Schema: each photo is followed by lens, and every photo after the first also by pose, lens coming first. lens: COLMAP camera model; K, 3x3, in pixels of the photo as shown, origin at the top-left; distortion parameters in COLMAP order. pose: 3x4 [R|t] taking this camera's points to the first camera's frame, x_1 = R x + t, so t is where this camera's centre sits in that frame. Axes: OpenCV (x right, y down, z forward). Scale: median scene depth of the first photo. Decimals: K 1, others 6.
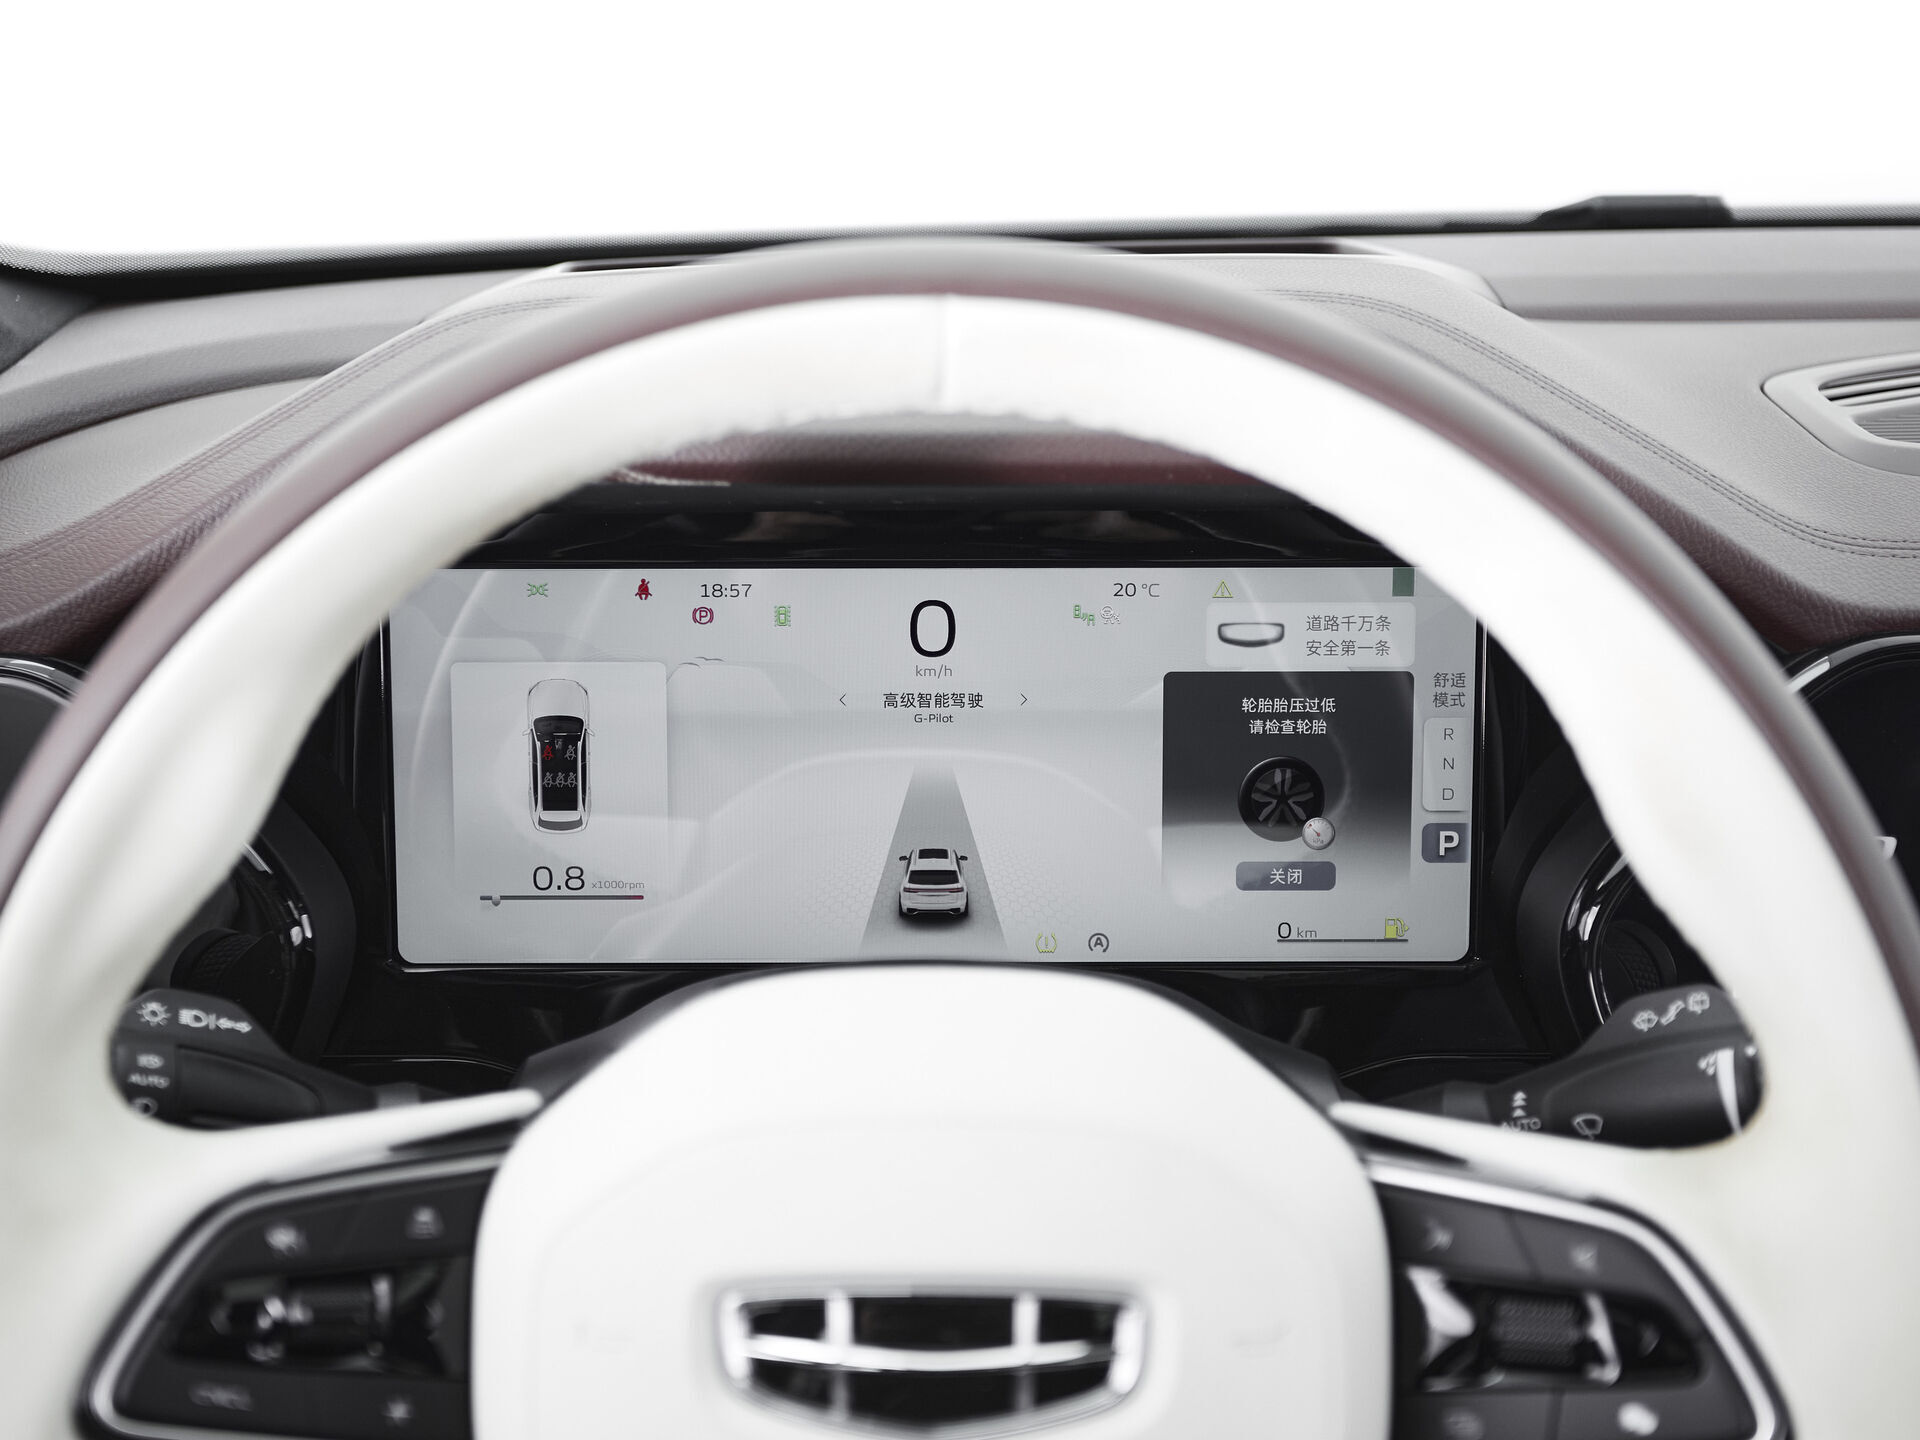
lens RADIAL K [[2309.7, 0, 913.0], [0, 2309.7, 748.5], [0, 0, 1]] dist [0.039002, 0.000000]
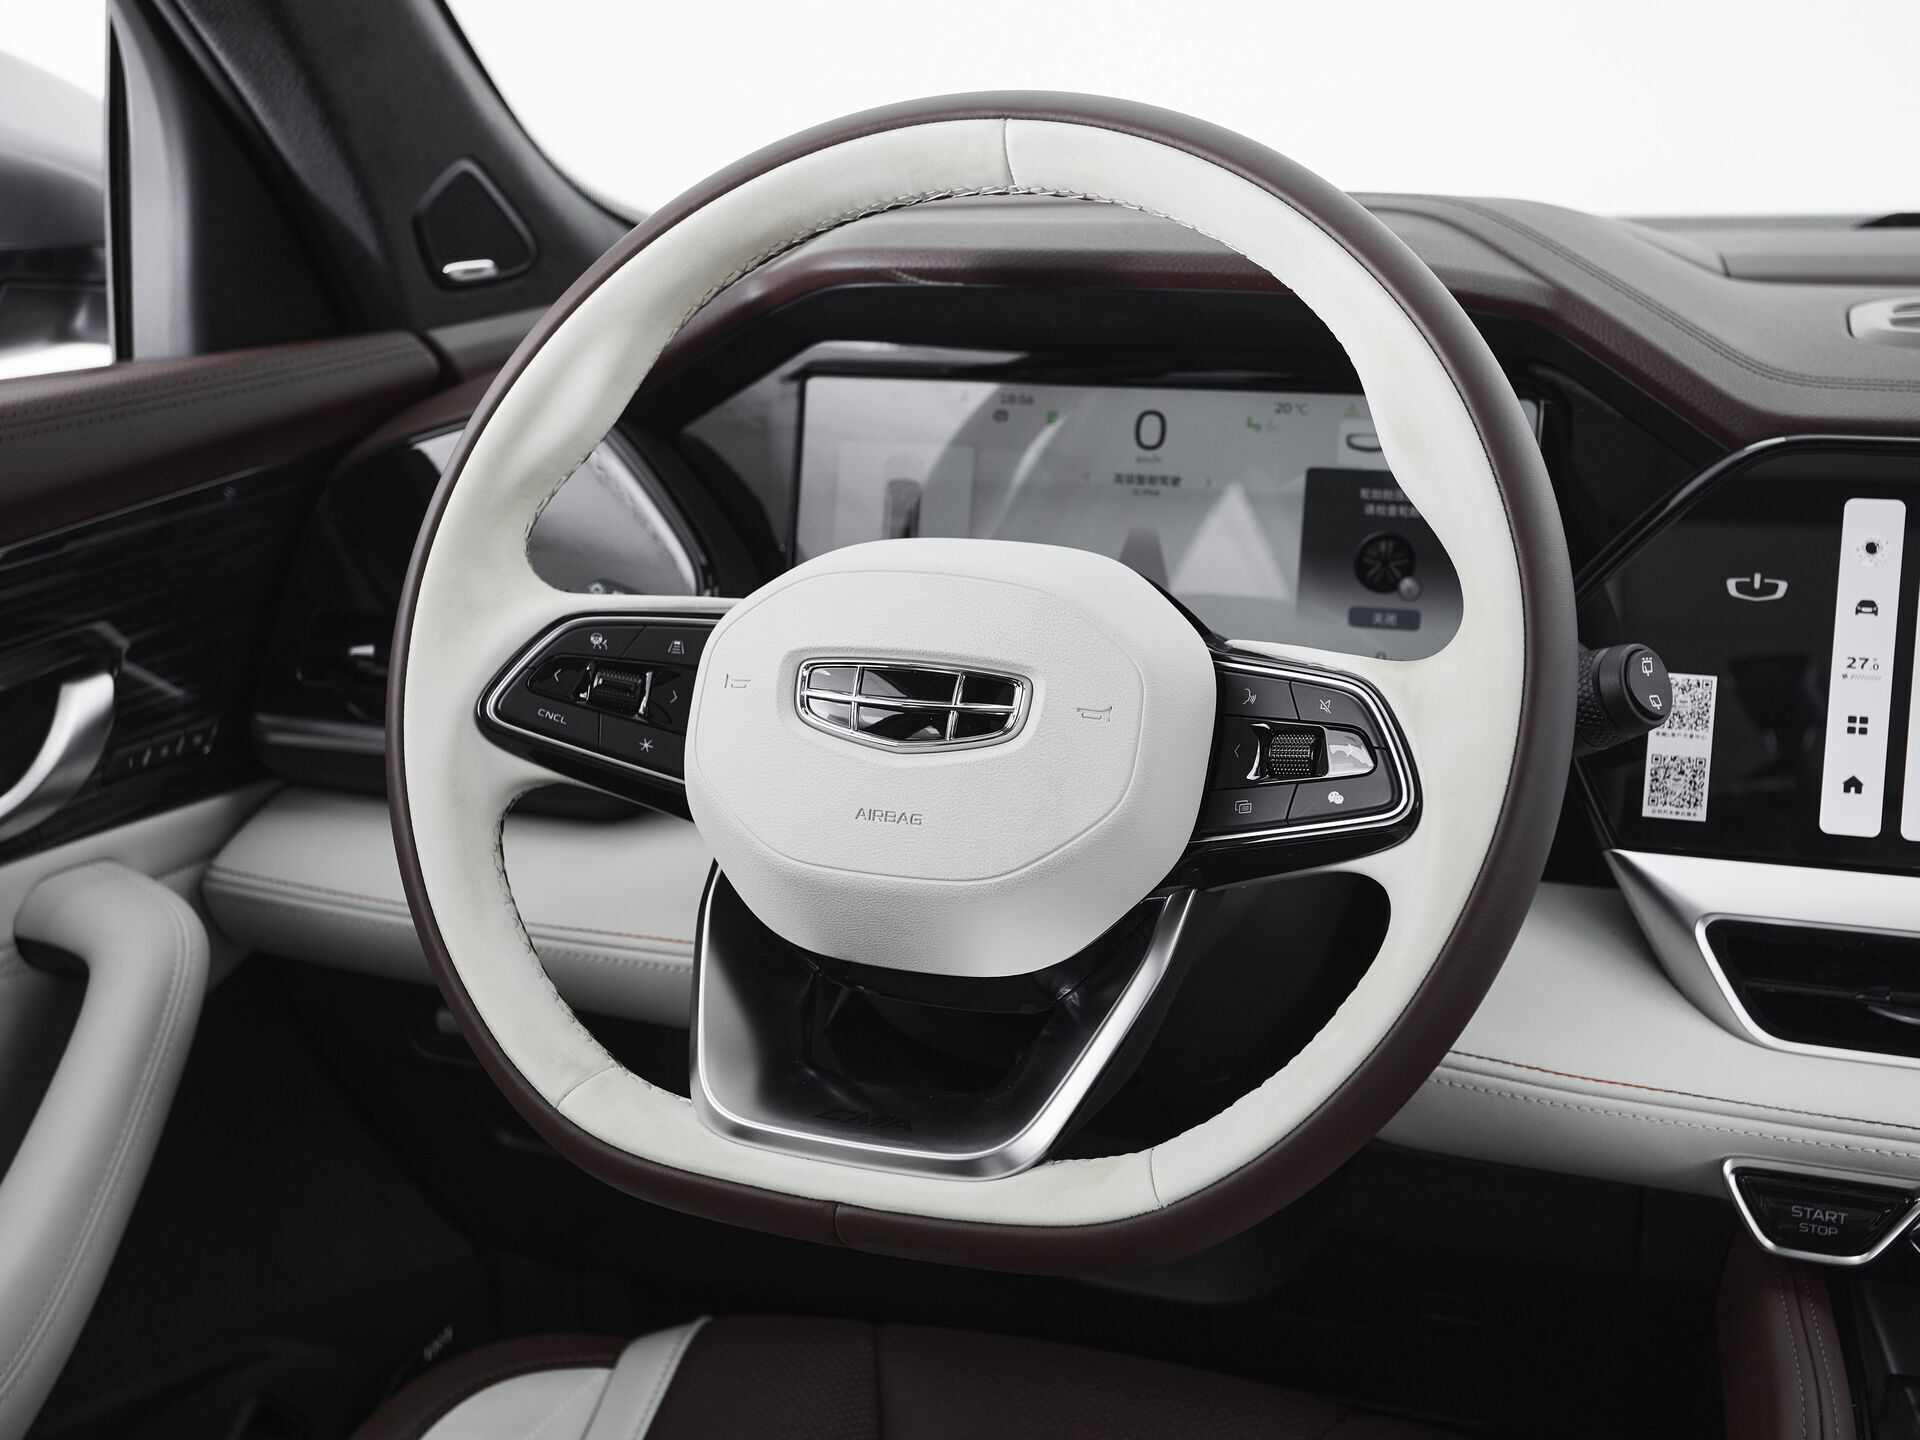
lens RADIAL K [[2309.7, 0, 973.7], [0, 2309.7, 706.7], [0, 0, 1]] dist [0.039002, 0.000000]
pose [[0.945011, 0.076938, -0.317860, 0.376531], [-0.108557, 0.990622, -0.082963, 0.251144], [0.308496, 0.112906, 0.944501, -0.381503]]
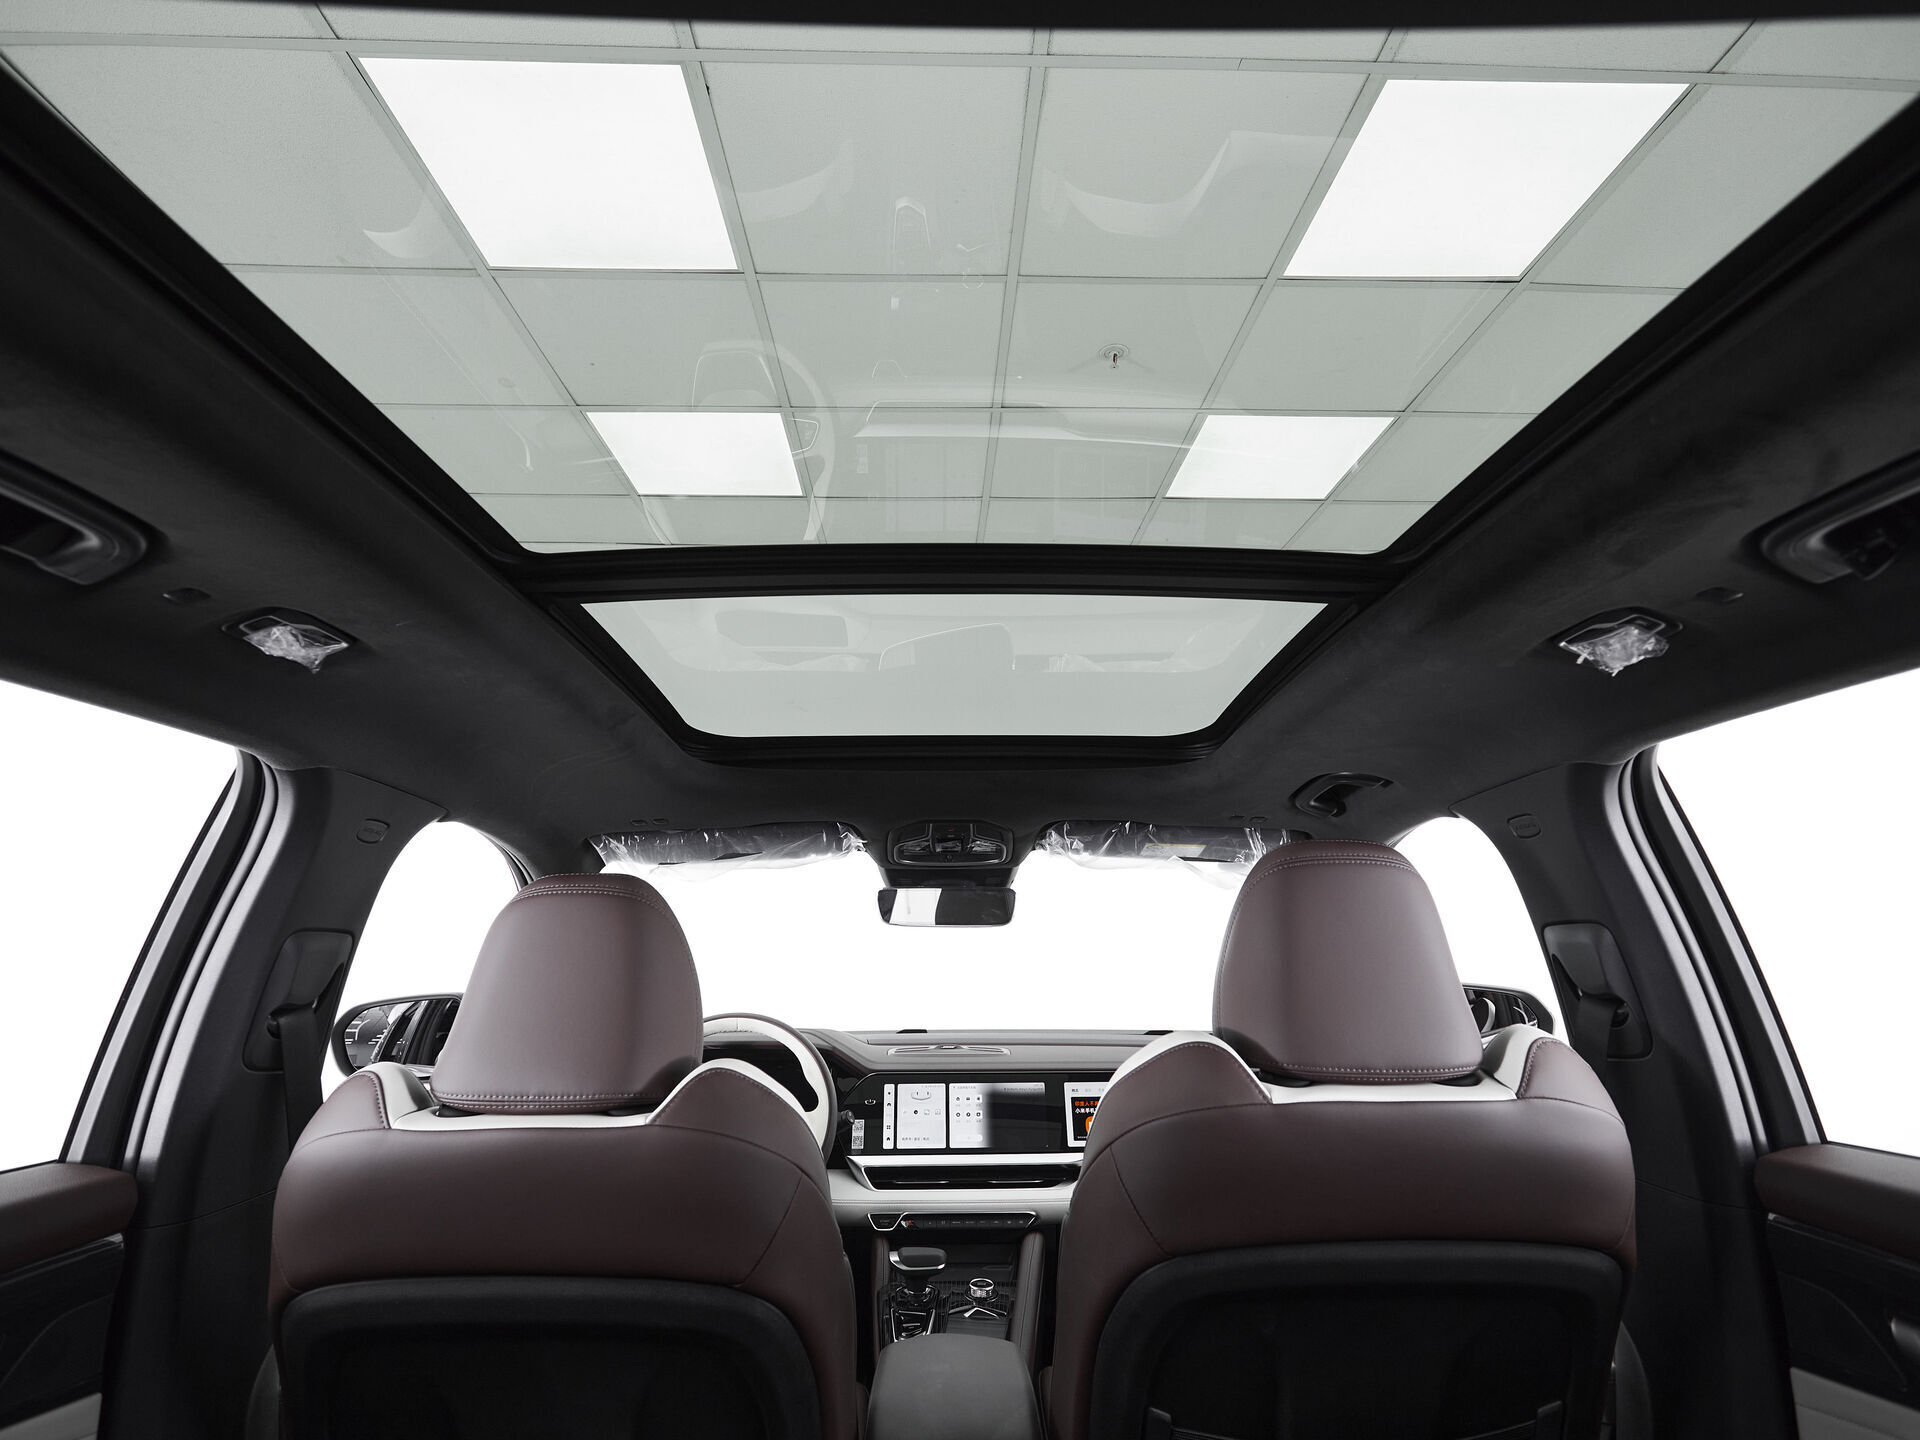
lens RADIAL K [[998.8, 0, 952.9], [0, 998.8, 720.2], [0, 0, 1]] dist [-0.005137, -0.002223]
pose [[0.999918, -0.001682, 0.012695, 0.579708], [0.008578, 0.824024, -0.566489, 0.775647], [-0.009508, 0.566552, 0.823971, -2.128116]]
